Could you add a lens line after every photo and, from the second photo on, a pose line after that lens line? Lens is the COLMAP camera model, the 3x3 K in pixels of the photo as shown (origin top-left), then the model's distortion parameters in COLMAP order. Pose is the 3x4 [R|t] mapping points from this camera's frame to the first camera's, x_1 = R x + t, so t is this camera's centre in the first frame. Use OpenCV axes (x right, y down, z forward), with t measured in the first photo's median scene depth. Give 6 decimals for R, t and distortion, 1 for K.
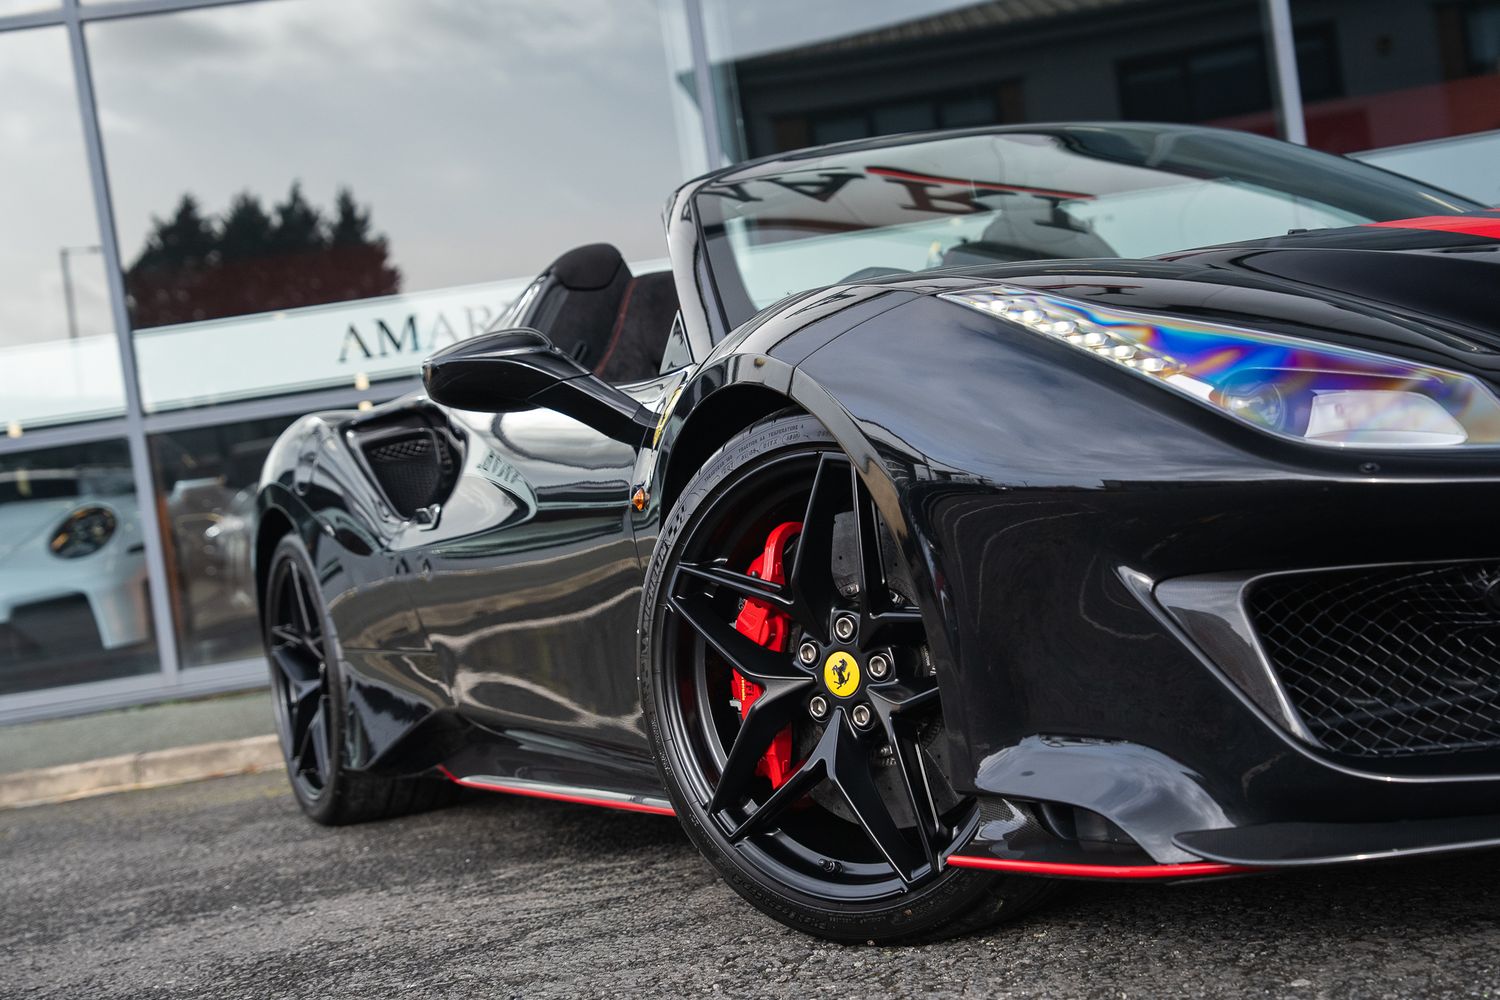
lens RADIAL K [[2124.8, 0, 750.0], [0, 2124.8, 500.0], [0, 0, 1]] dist [0.146724, 0.039691]
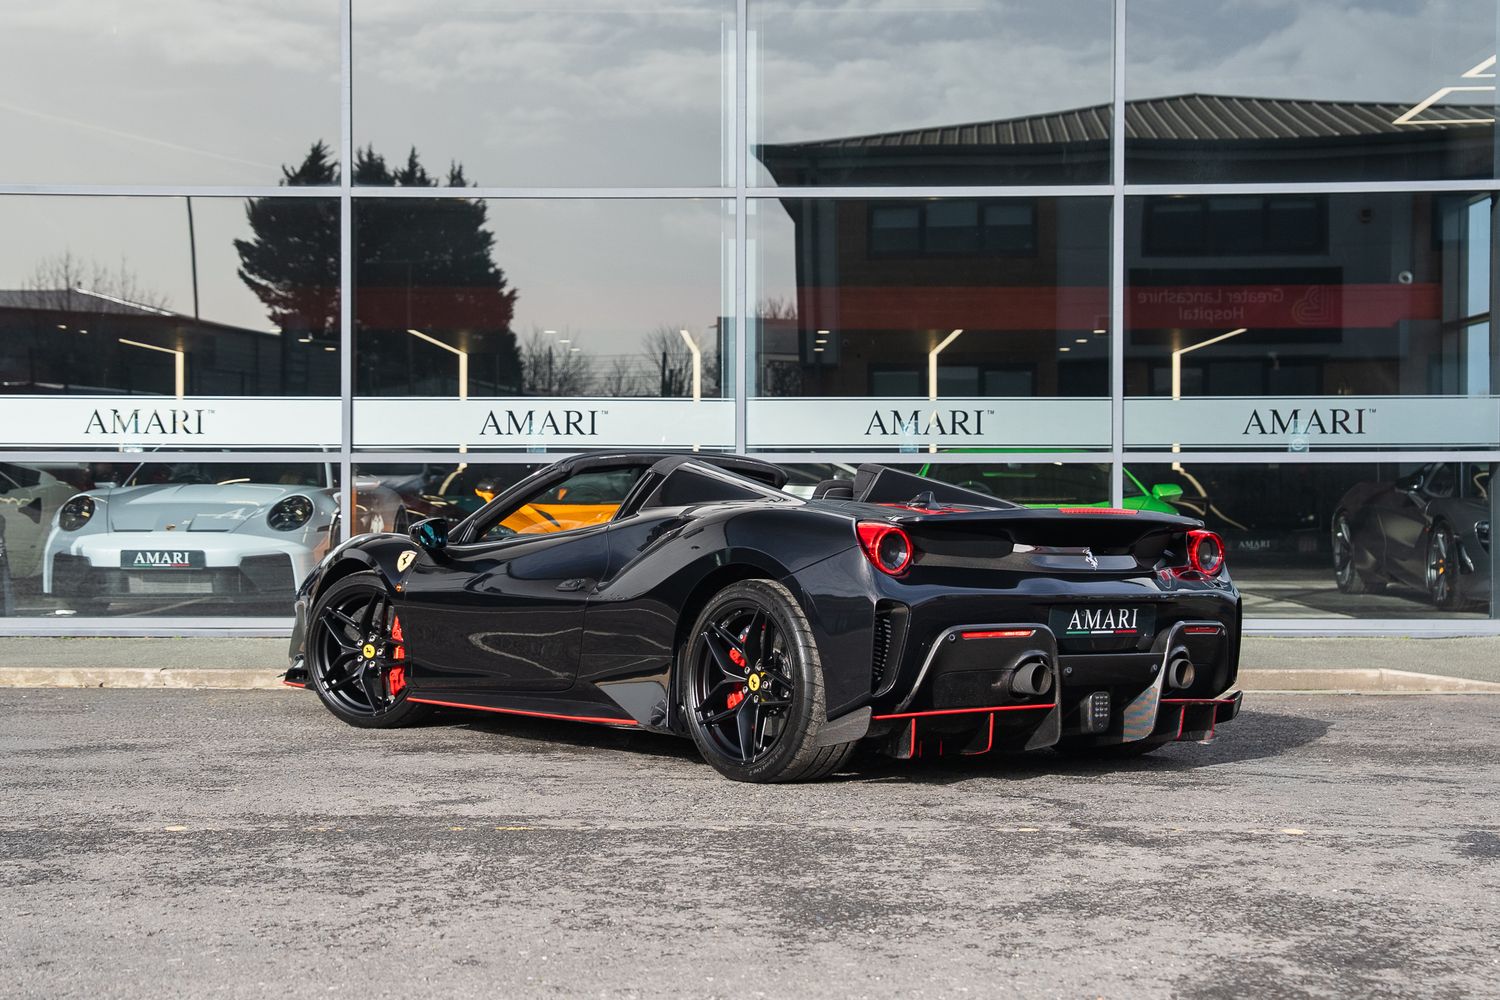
lens RADIAL K [[2389.9, 0, 748.3], [0, 2389.9, 470.5], [0, 0, 1]] dist [0.121334, 0.156570]
pose [[0.988932, 0.145072, -0.031100, 0.055949], [-0.144942, 0.989419, 0.006404, -0.078074], [0.031700, -0.001826, 0.999496, -0.717547]]
